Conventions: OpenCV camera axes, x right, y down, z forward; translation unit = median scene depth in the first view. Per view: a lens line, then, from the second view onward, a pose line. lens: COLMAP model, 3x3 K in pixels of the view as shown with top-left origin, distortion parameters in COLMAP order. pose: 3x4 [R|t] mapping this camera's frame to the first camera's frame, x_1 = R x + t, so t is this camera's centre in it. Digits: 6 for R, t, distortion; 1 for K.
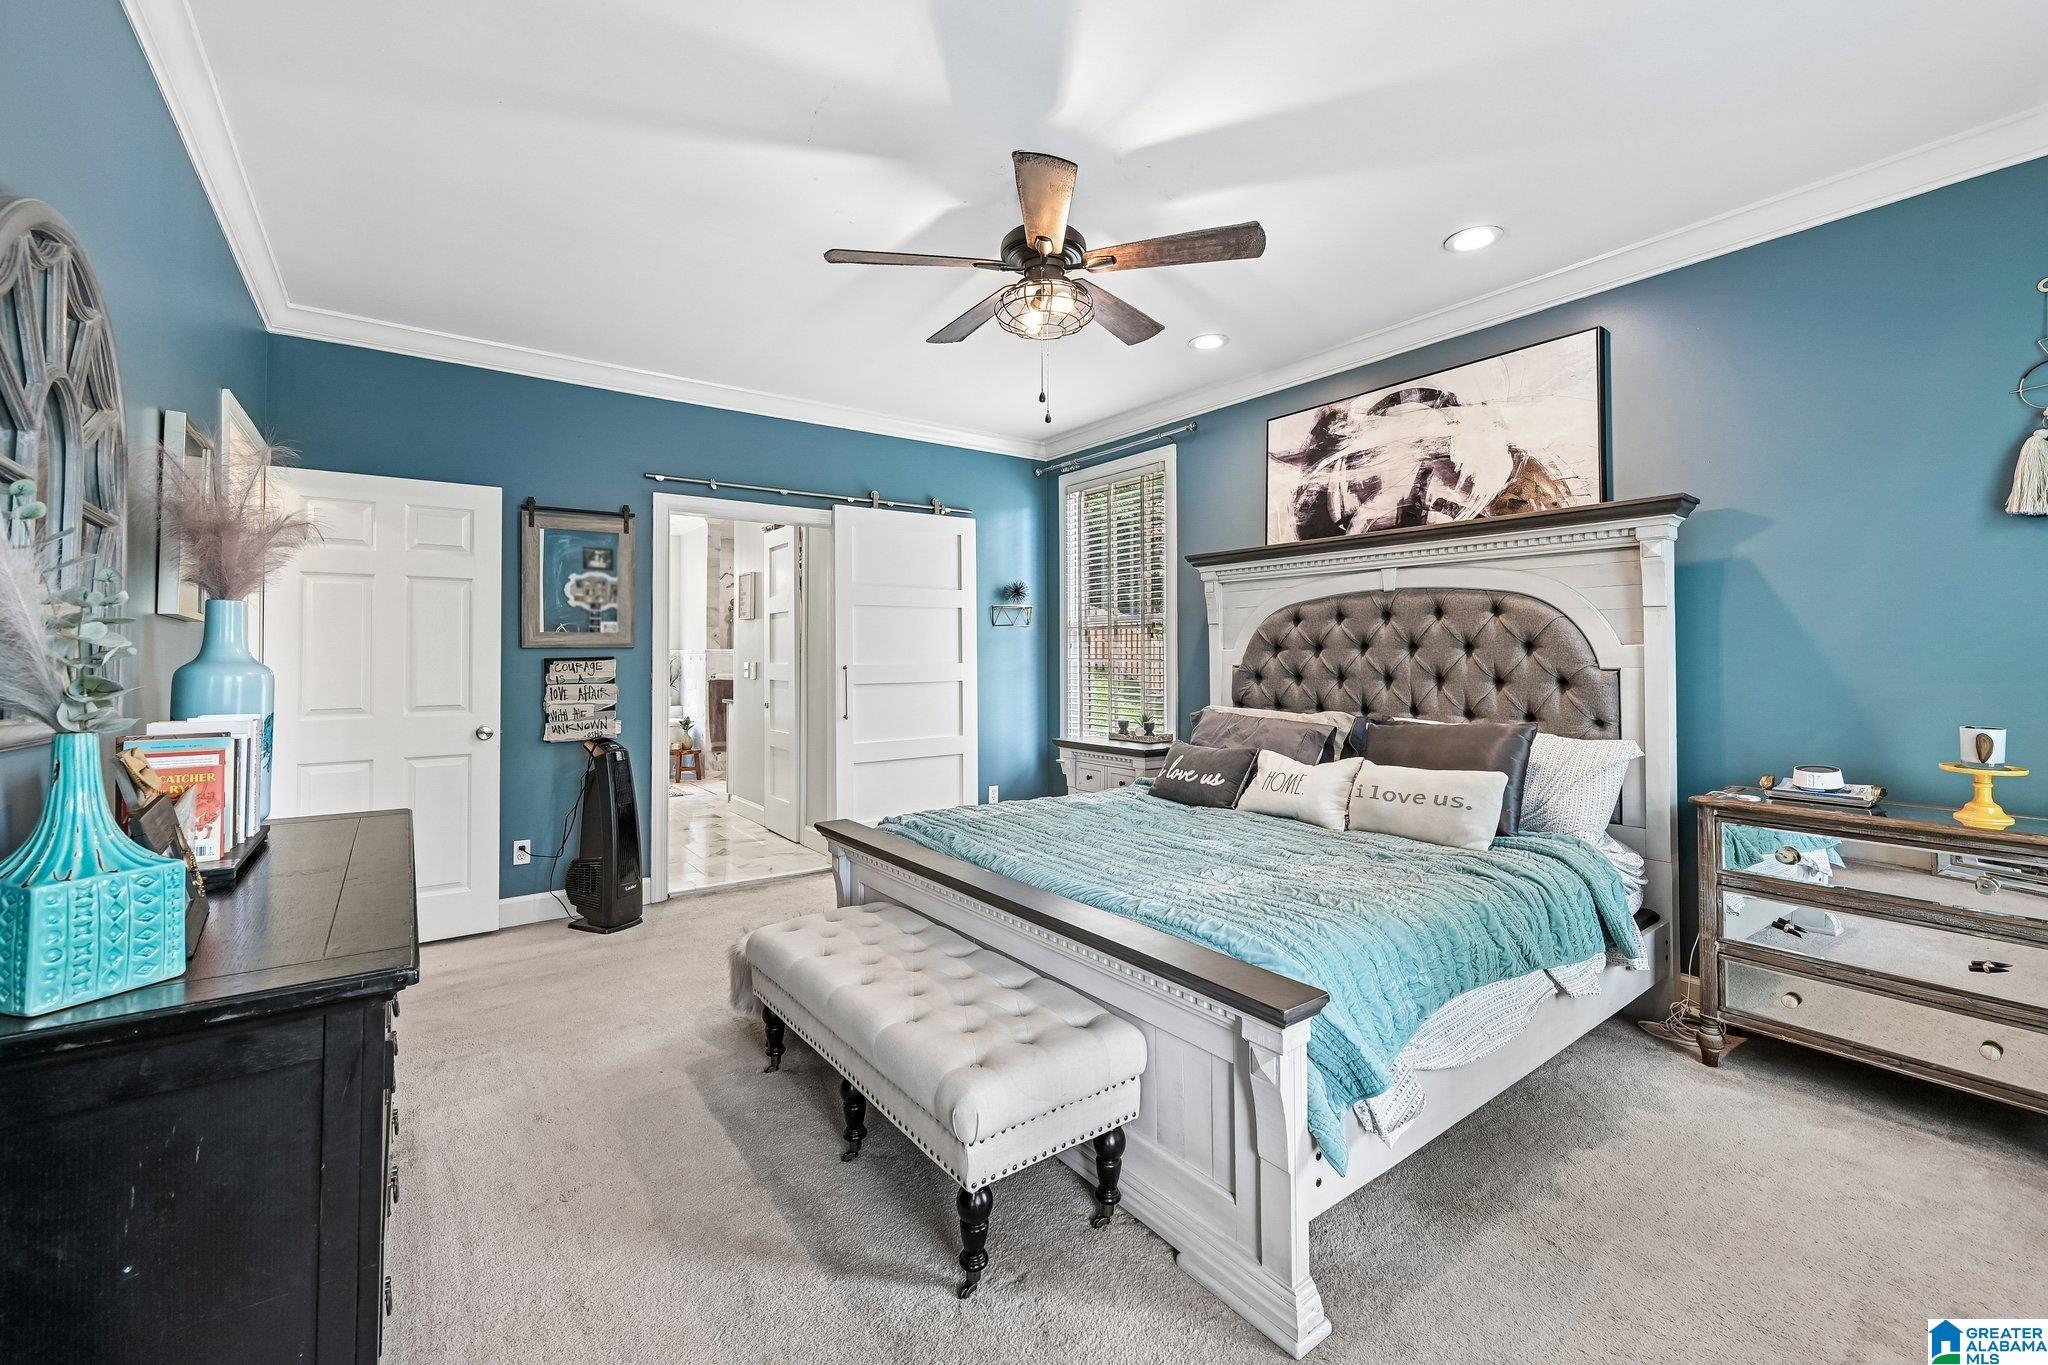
lens RADIAL K [[858.7, 0, 1062.0], [0, 858.7, 637.0], [0, 0, 1]] dist [-0.000475, 0.000023]
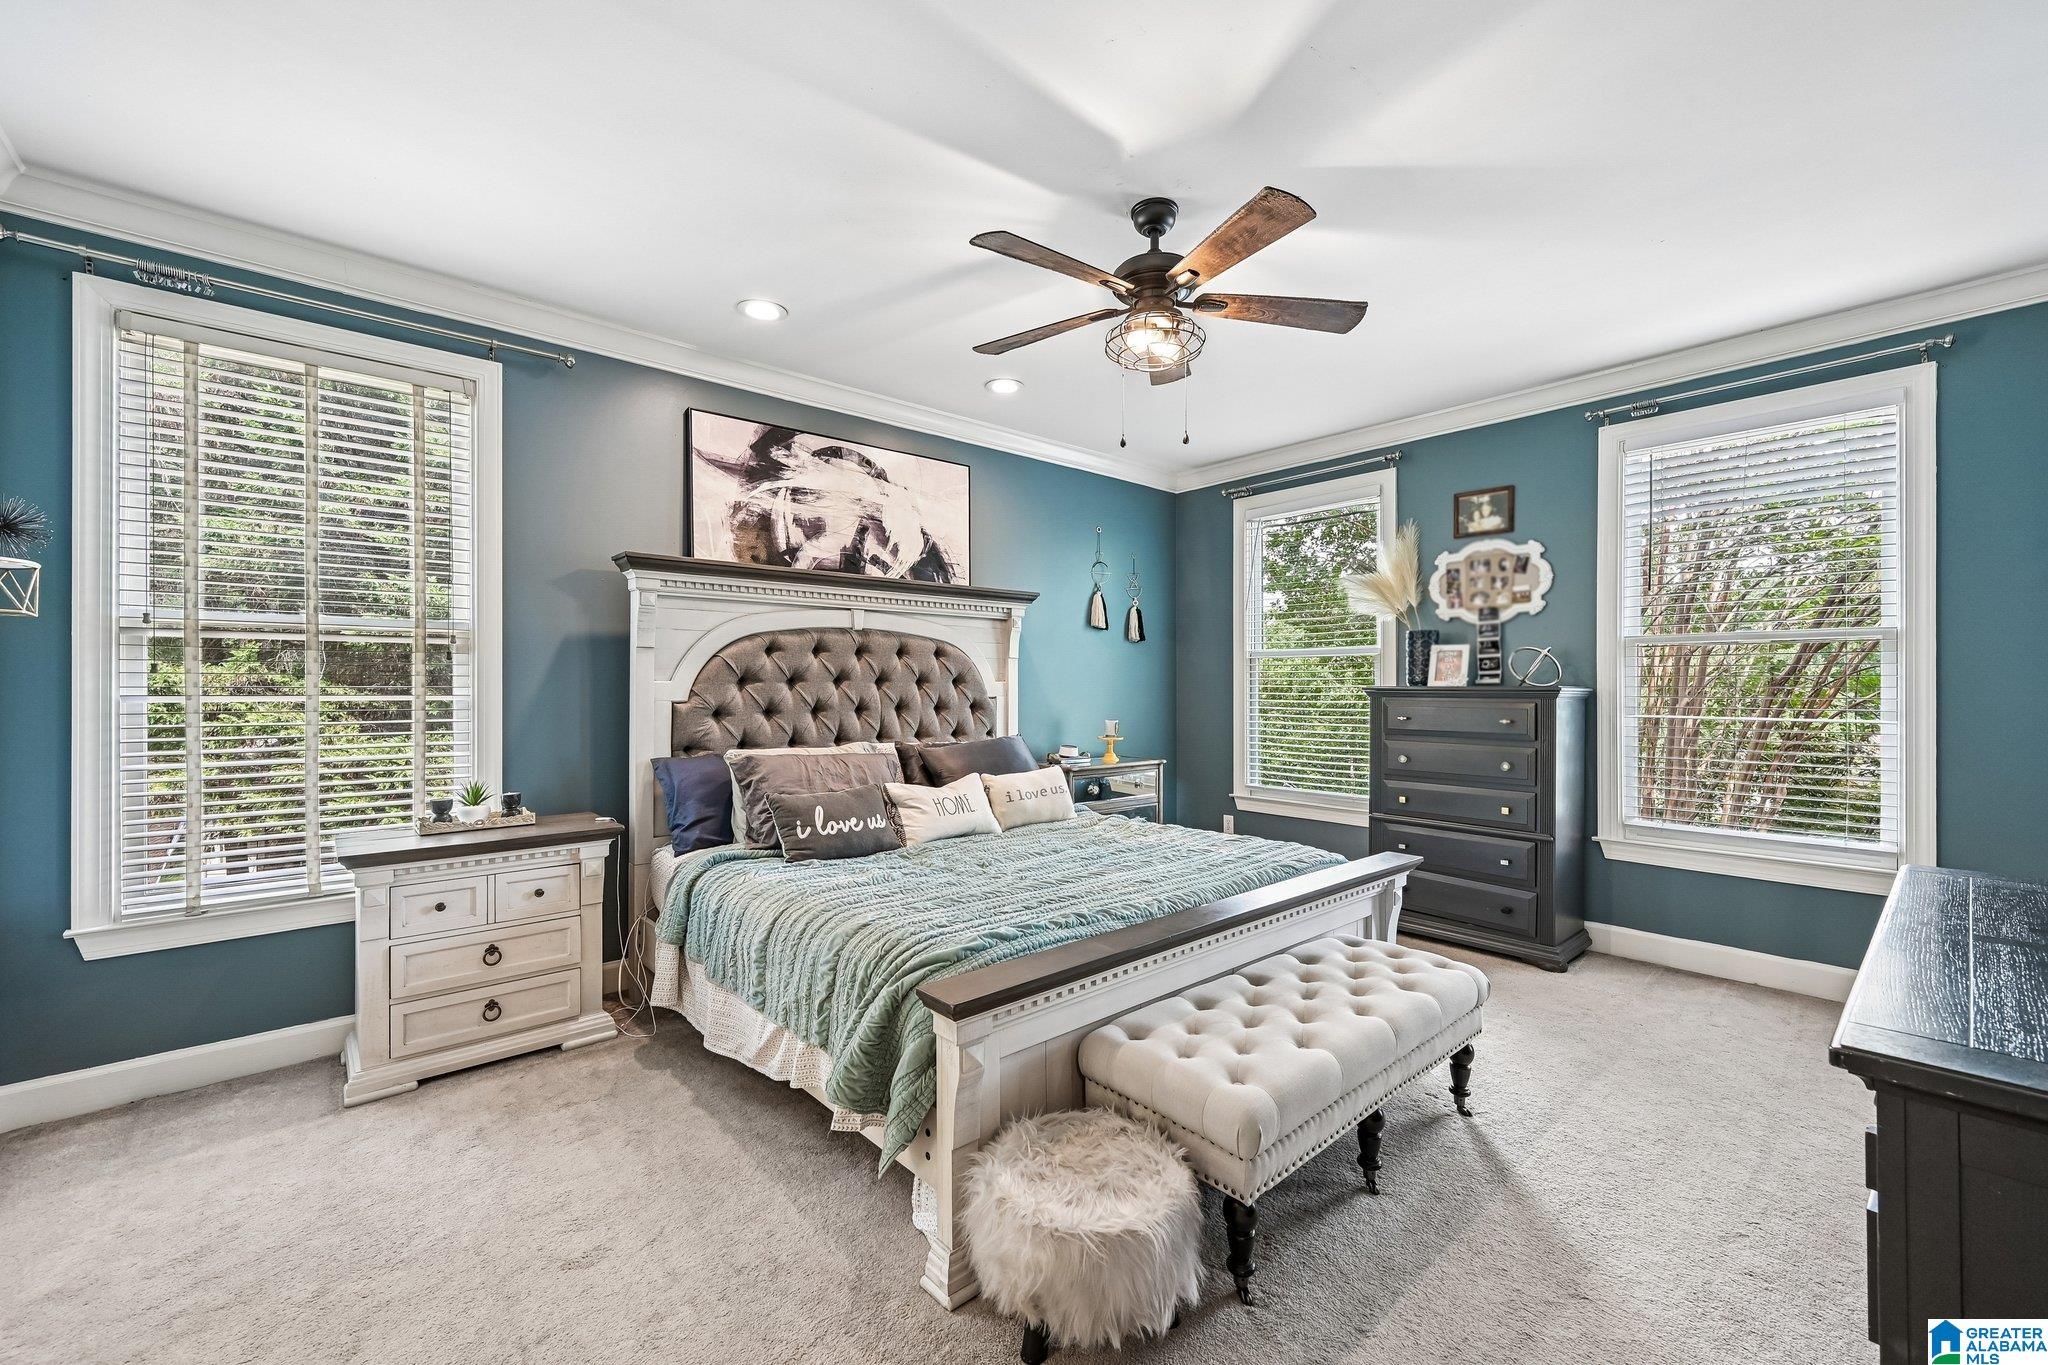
lens RADIAL K [[824.9, 0, 1034.1], [0, 824.9, 679.6], [0, 0, 1]] dist [-0.000176, 0.000086]
pose [[-0.062318, 0.015945, 0.997929, -0.650800], [-0.018390, 0.999684, -0.017122, 0.022375], [-0.997887, -0.019419, -0.062005, 0.798204]]
